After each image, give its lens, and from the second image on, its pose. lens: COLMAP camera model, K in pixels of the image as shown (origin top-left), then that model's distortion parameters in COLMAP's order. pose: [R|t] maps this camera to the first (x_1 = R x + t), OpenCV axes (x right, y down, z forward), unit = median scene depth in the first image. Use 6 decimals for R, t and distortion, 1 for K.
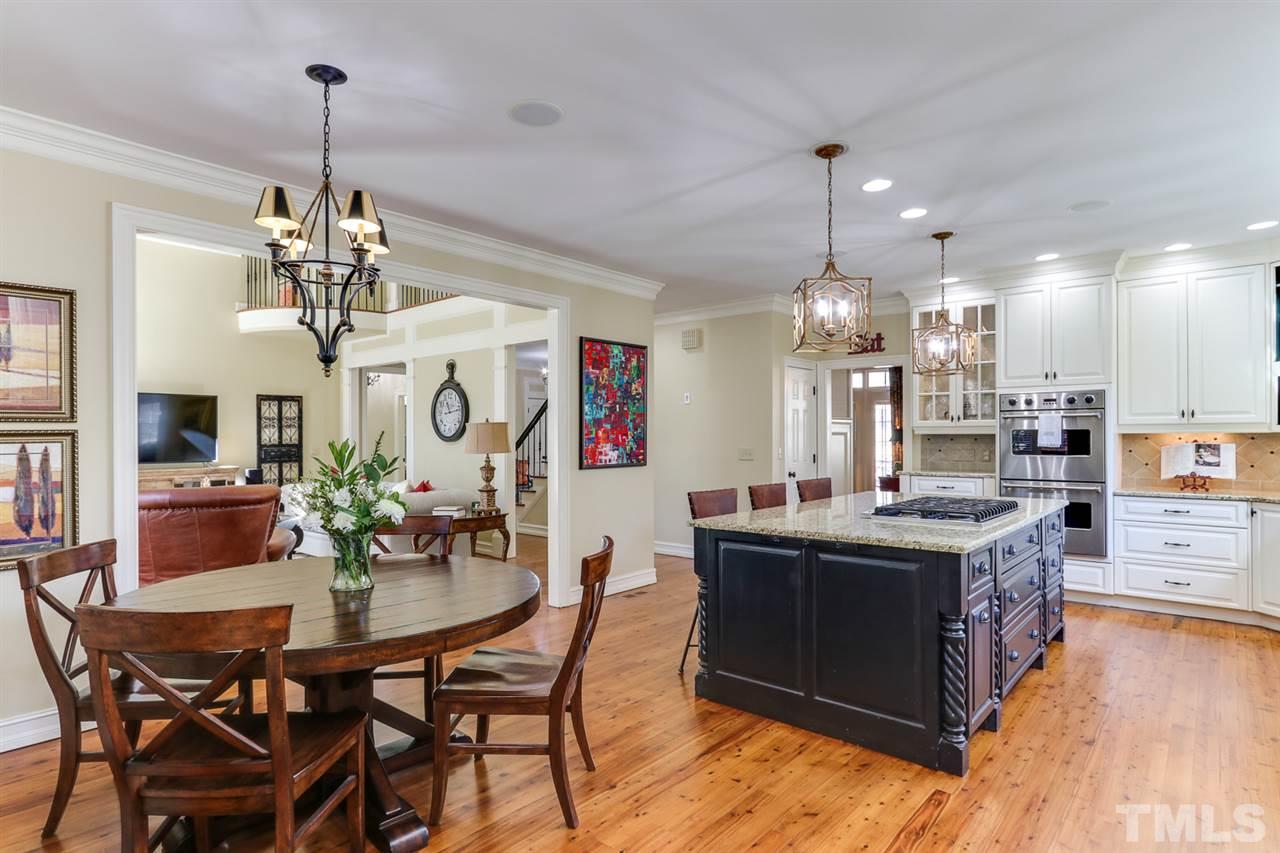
lens RADIAL K [[670.9, 0, 627.7], [0, 670.9, 434.4], [0, 0, 1]] dist [0.004498, 0.000825]
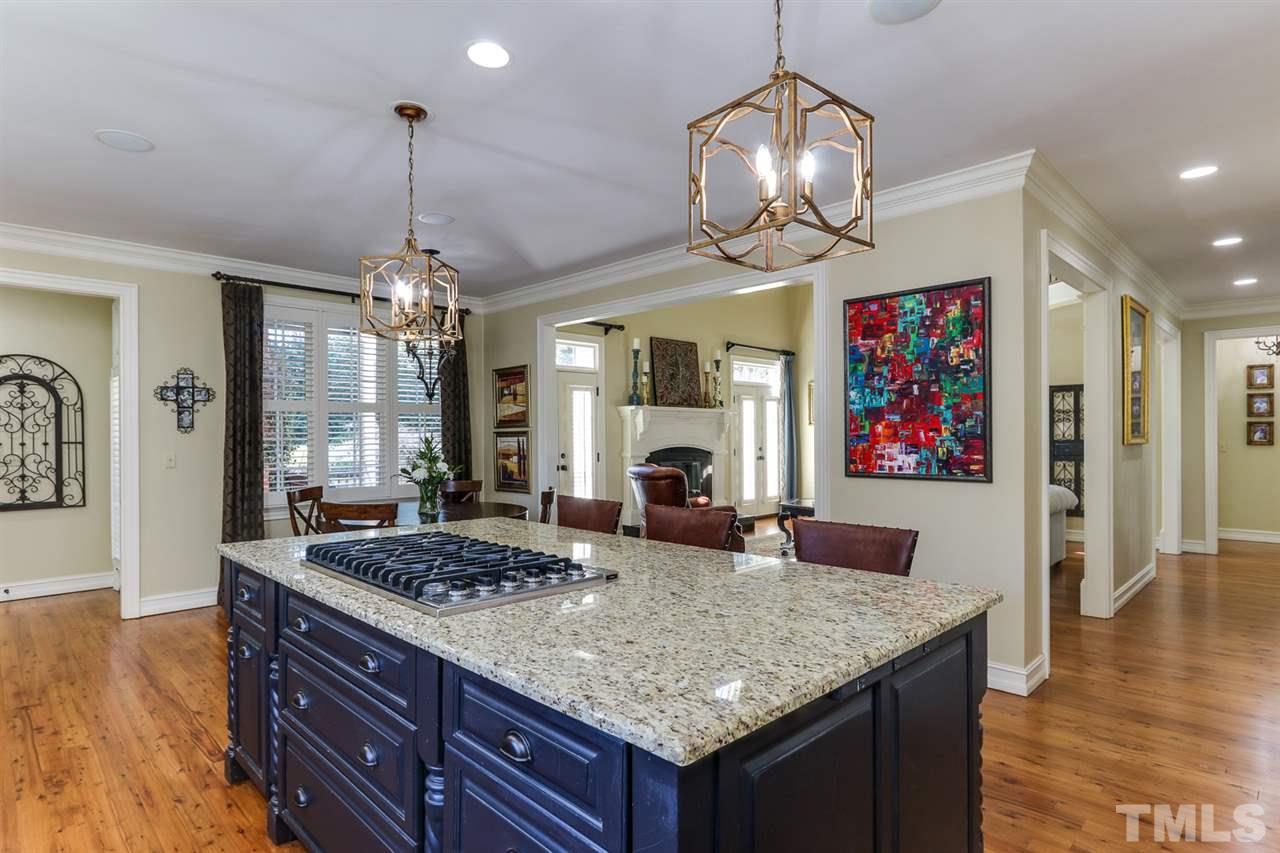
lens RADIAL K [[670.9, 0, 631.1], [0, 670.9, 431.8], [0, 0, 1]] dist [0.004498, 0.000825]
pose [[-0.081456, -0.001082, -0.996676, 0.668279], [0.007736, 0.999969, -0.001718, 0.001260], [0.996647, -0.007851, -0.081445, 0.778235]]
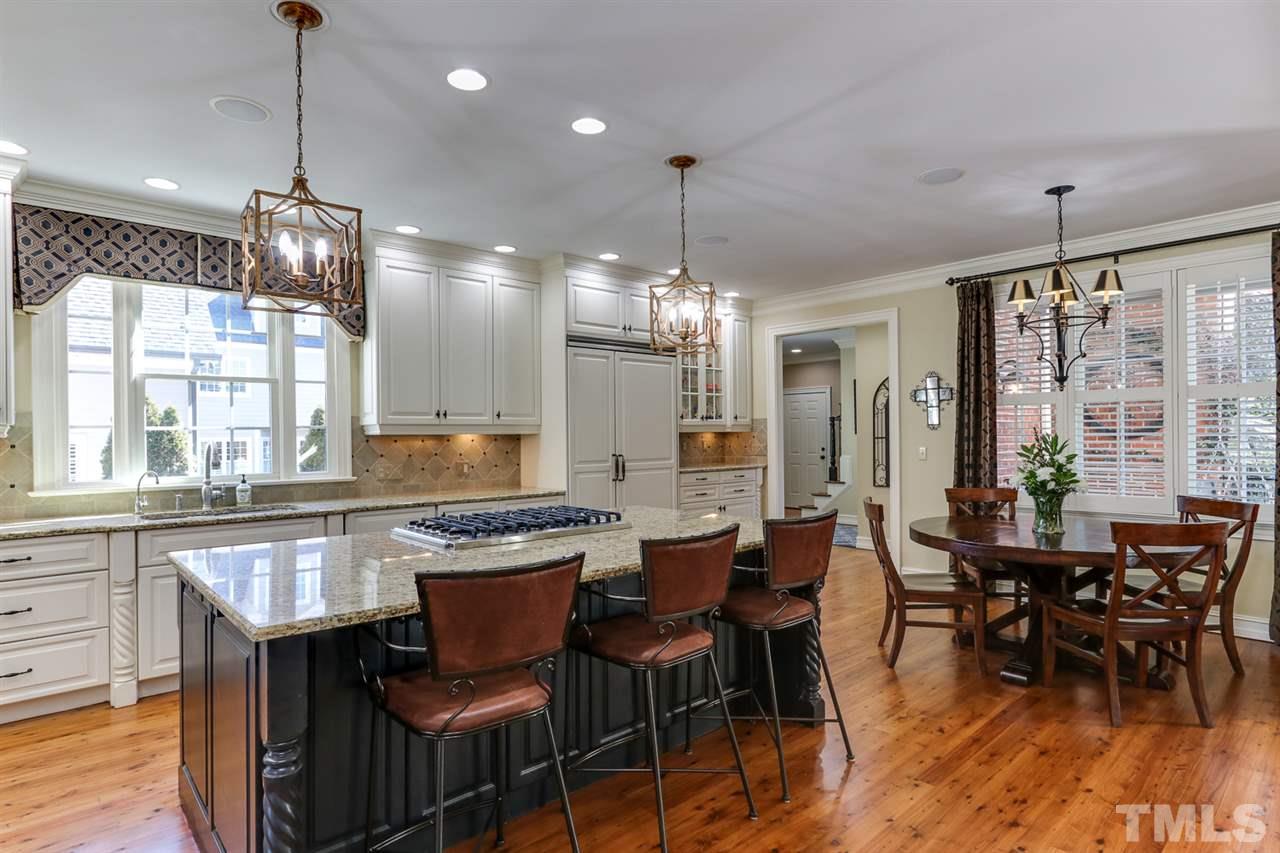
lens RADIAL K [[670.9, 0, 635.7], [0, 670.9, 434.2], [0, 0, 1]] dist [0.004498, 0.000825]
pose [[-0.992545, 0.017003, 0.120686, 0.143198], [0.015316, 0.999772, -0.014896, 0.011619], [-0.120912, -0.012937, -0.992579, 1.162171]]
